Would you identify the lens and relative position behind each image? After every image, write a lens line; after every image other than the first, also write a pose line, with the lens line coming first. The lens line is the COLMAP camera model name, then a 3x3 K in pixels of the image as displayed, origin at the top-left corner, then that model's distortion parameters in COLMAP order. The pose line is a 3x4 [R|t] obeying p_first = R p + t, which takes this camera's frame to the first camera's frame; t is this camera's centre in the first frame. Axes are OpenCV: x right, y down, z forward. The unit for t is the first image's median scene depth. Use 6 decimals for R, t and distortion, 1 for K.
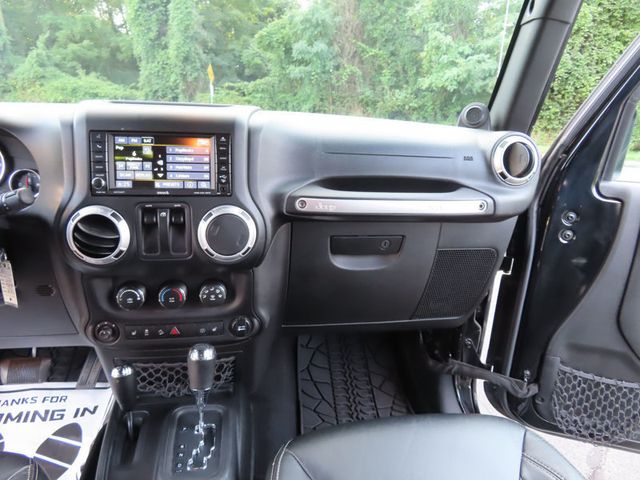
lens RADIAL K [[457.7, 0, 320.4], [0, 457.7, 239.1], [0, 0, 1]] dist [-0.003691, -0.000794]
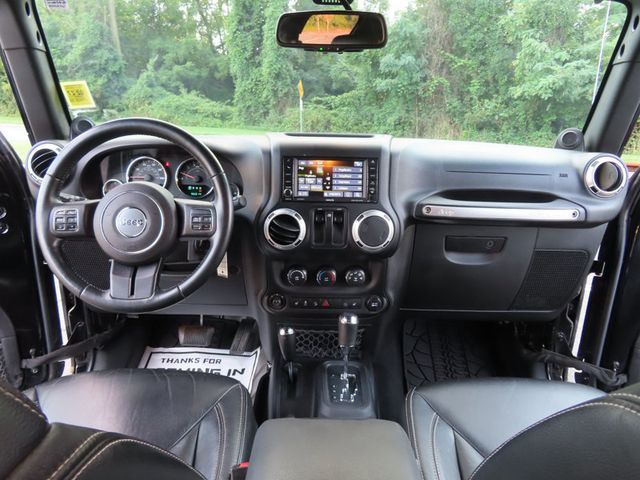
lens RADIAL K [[459.1, 0, 321.2], [0, 459.1, 238.0], [0, 0, 1]] dist [-0.005458, 0.003063]
pose [[0.984927, 0.025953, -0.171012, -0.102258], [-0.030473, 0.999251, -0.023859, 0.040151], [0.170265, 0.028711, 0.984980, -0.315761]]
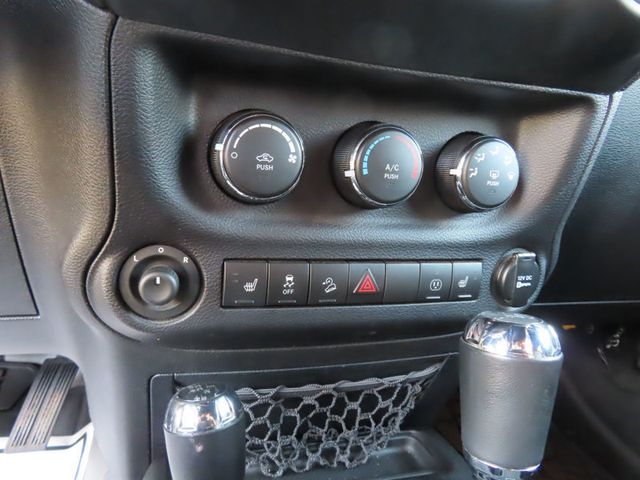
lens RADIAL K [[459.4, 0, 320.0], [0, 459.4, 240.0], [0, 0, 1]] dist [-0.006393, -0.003132]
pose [[0.990555, 0.014919, 0.136302, -0.382627], [-0.005764, 0.997715, -0.067315, 0.184973], [-0.136995, 0.065894, 0.988378, 0.645173]]
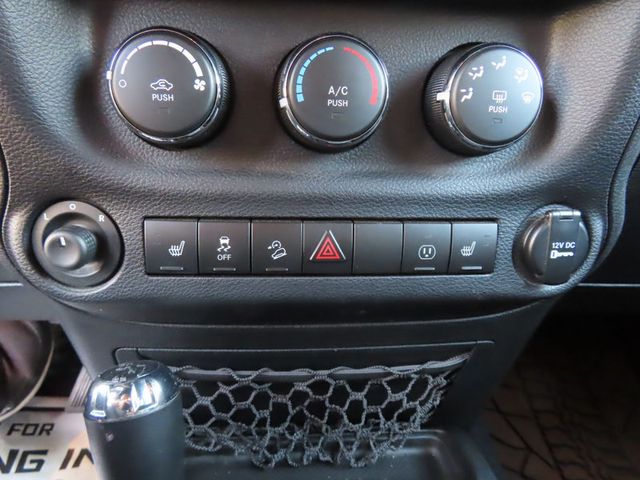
lens RADIAL K [[459.4, 0, 320.0], [0, 459.4, 240.0], [0, 0, 1]] dist [-0.006393, -0.003132]
pose [[0.996042, 0.011080, -0.088189, -0.287848], [-0.012597, 0.999782, -0.016658, 0.192967], [0.087985, 0.017703, 0.995964, 0.708651]]
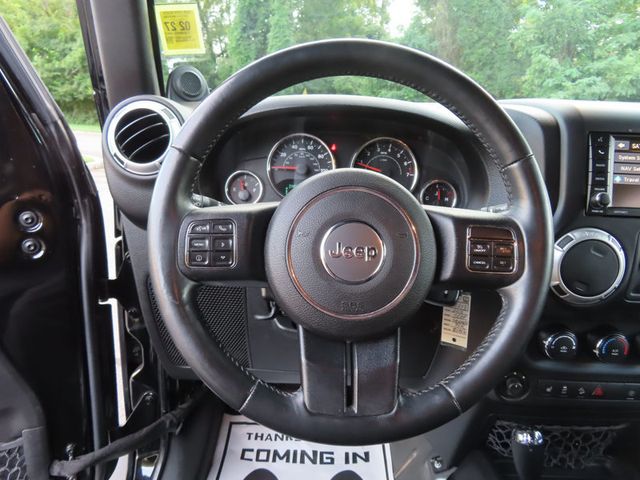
lens RADIAL K [[460.3, 0, 321.8], [0, 460.3, 241.1], [0, 0, 1]] dist [0.005940, 0.001870]
pose [[0.986391, 0.046729, -0.157635, -0.646824], [-0.054375, 0.997526, -0.044545, 0.006040], [0.155164, 0.052510, 0.986492, 0.127336]]
